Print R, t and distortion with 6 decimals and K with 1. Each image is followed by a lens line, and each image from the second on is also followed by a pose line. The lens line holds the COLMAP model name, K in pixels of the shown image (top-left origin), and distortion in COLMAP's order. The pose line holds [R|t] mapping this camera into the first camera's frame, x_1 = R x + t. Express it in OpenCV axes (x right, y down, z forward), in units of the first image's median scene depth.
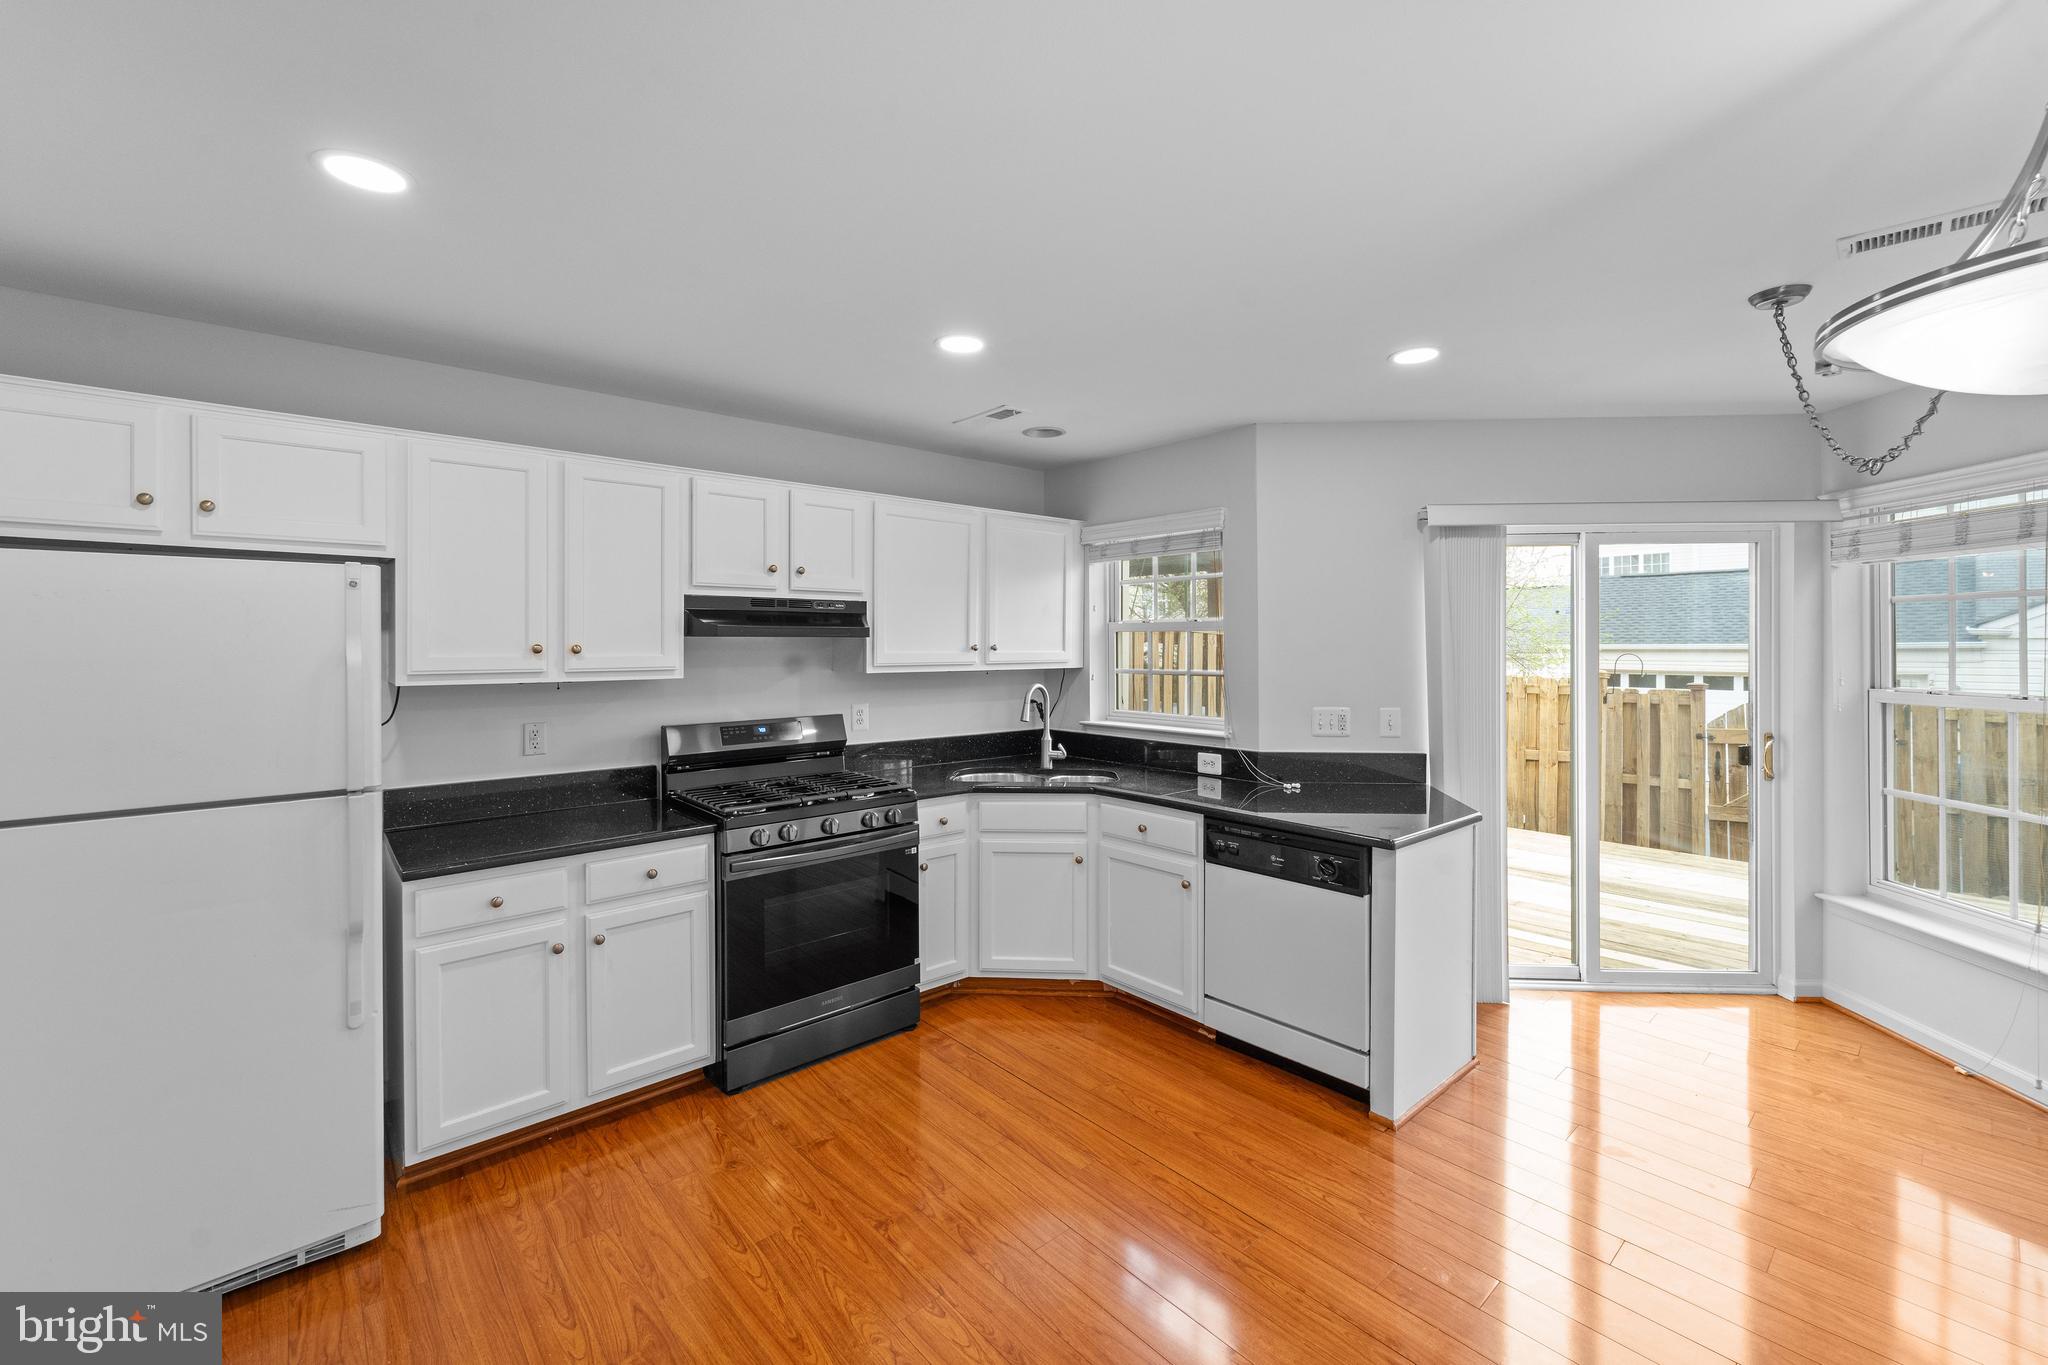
lens RADIAL K [[831.7, 0, 1022.5], [0, 831.7, 639.3], [0, 0, 1]] dist [0.000663, -0.000600]
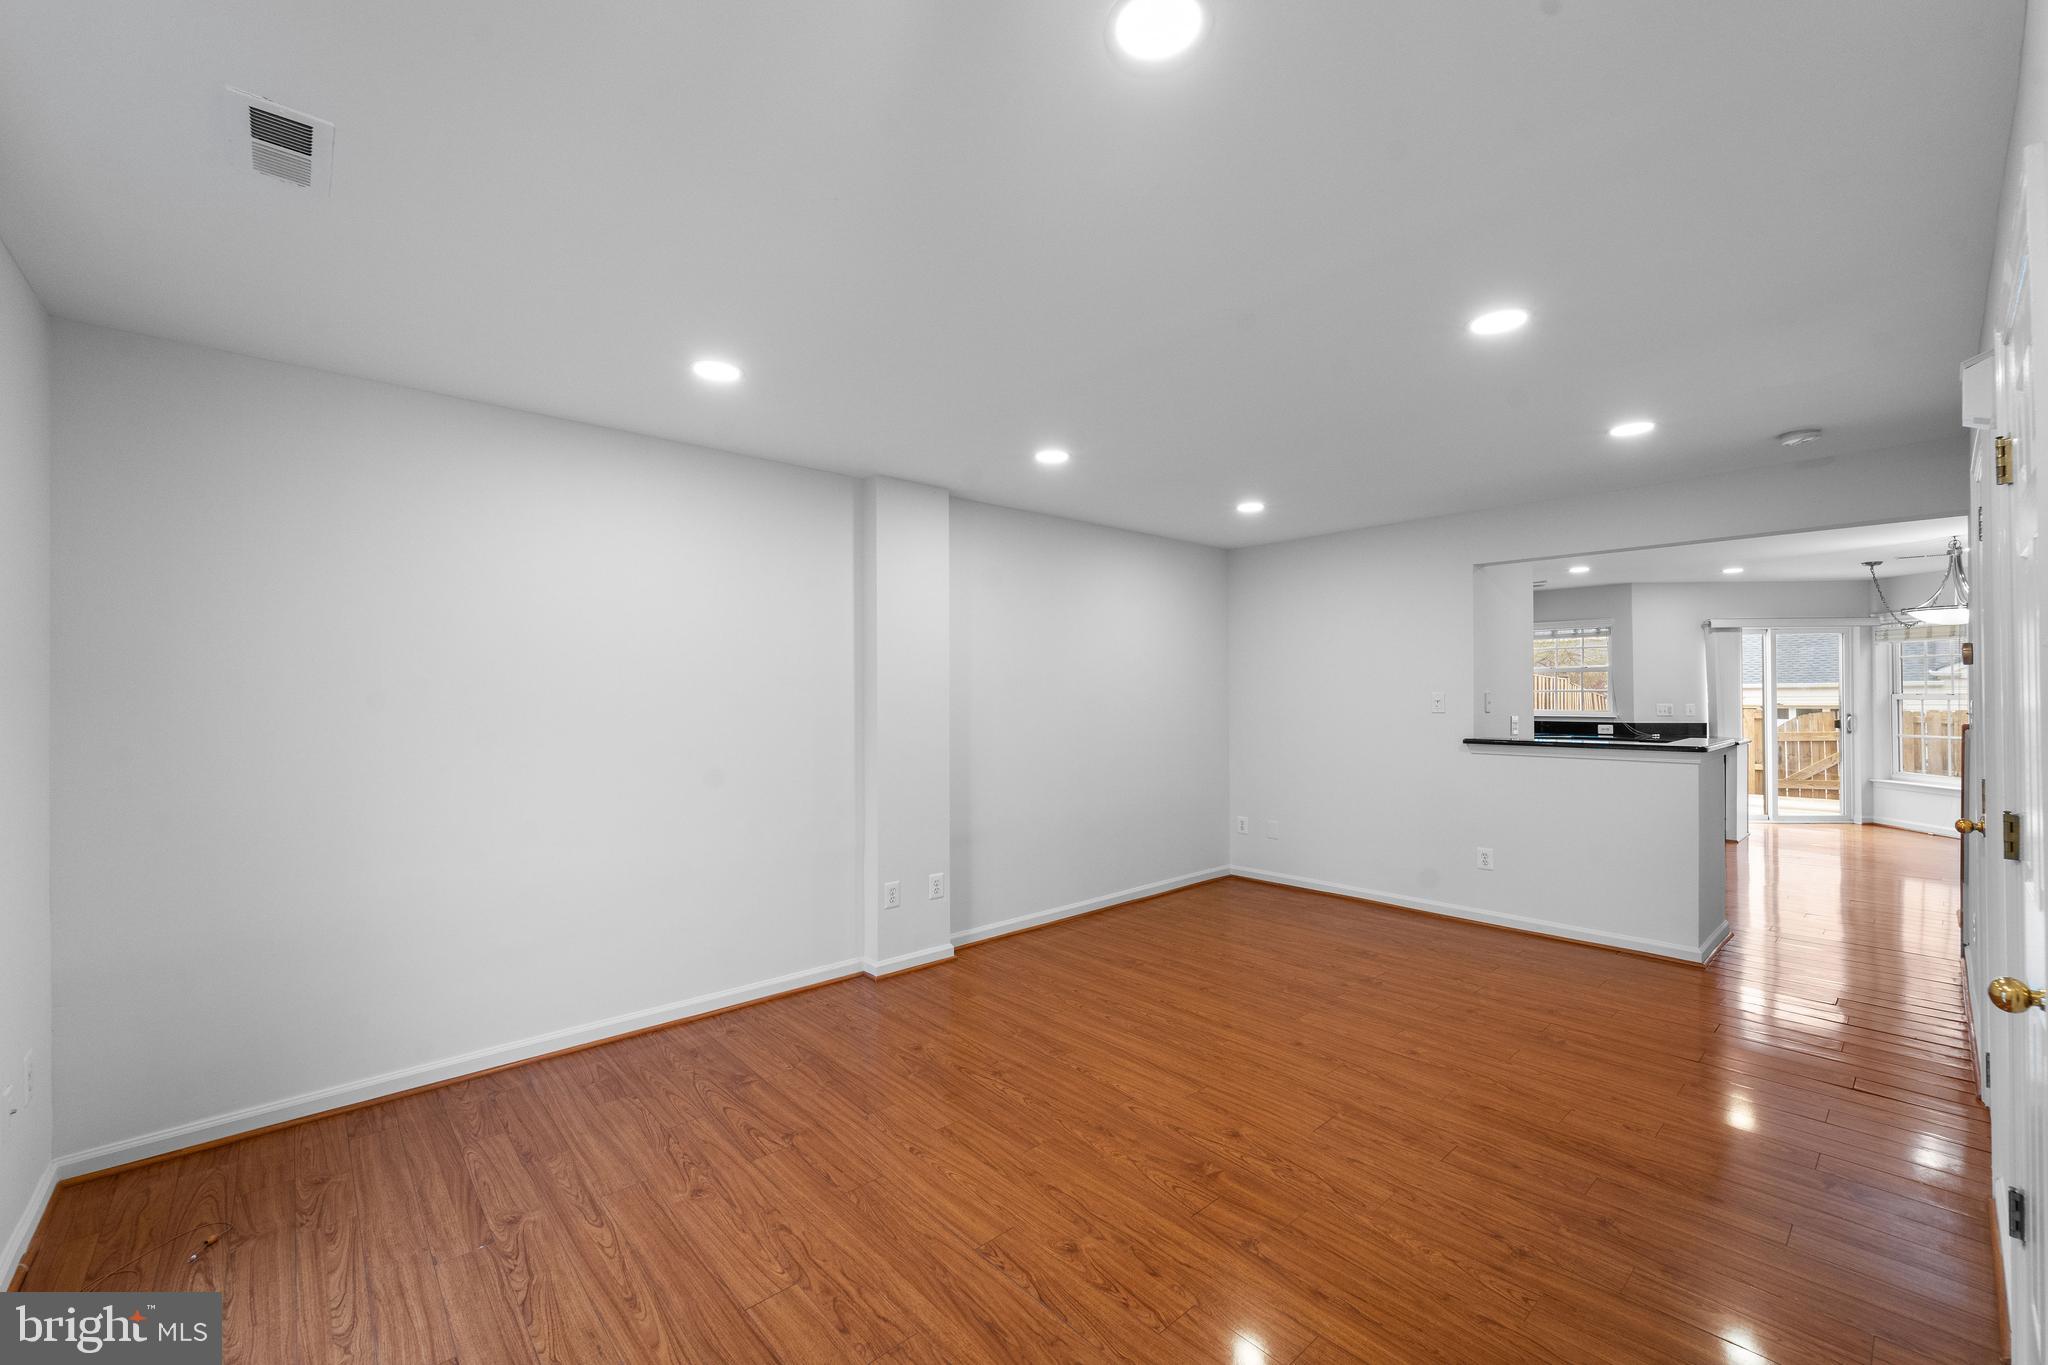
lens RADIAL K [[820.9, 0, 1024.0], [0, 820.9, 682.5], [0, 0, 1]] dist [0.000485, -0.000316]
pose [[0.999881, -0.002393, 0.015221, -1.551774], [0.002437, 0.999993, -0.002900, 0.025918], [-0.015214, 0.002937, 0.999880, -1.358487]]
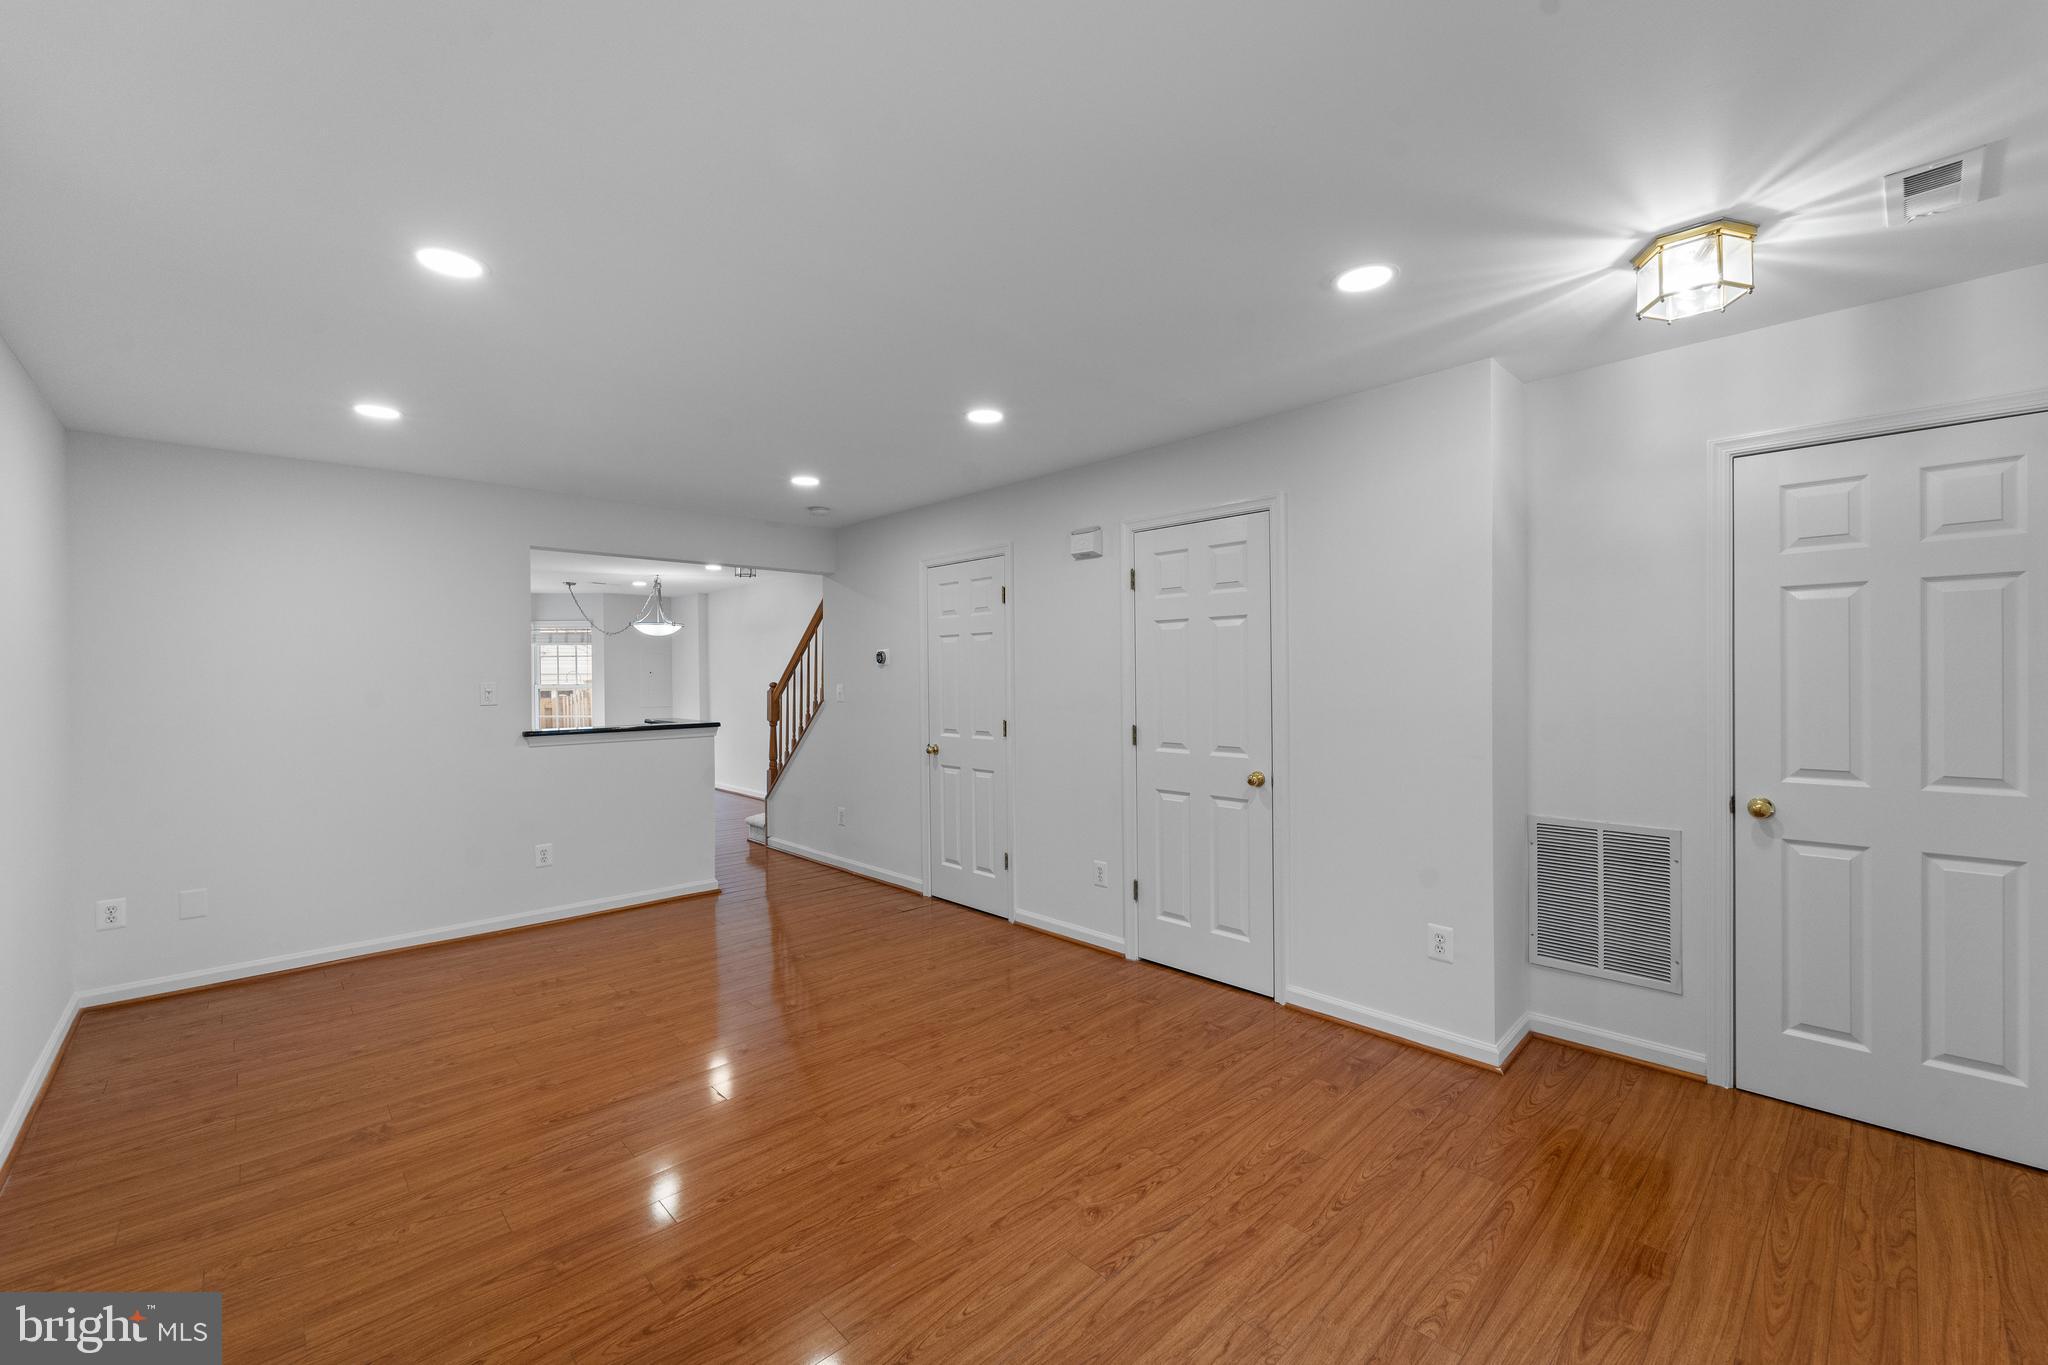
lens RADIAL K [[820.9, 0, 1024.0], [0, 820.9, 682.5], [0, 0, 1]] dist [0.000485, -0.000316]
pose [[-0.041654, -0.003868, 0.999125, -2.108670], [0.000258, 0.999992, 0.003882, 0.038638], [-0.999132, 0.000420, -0.041652, -0.694088]]
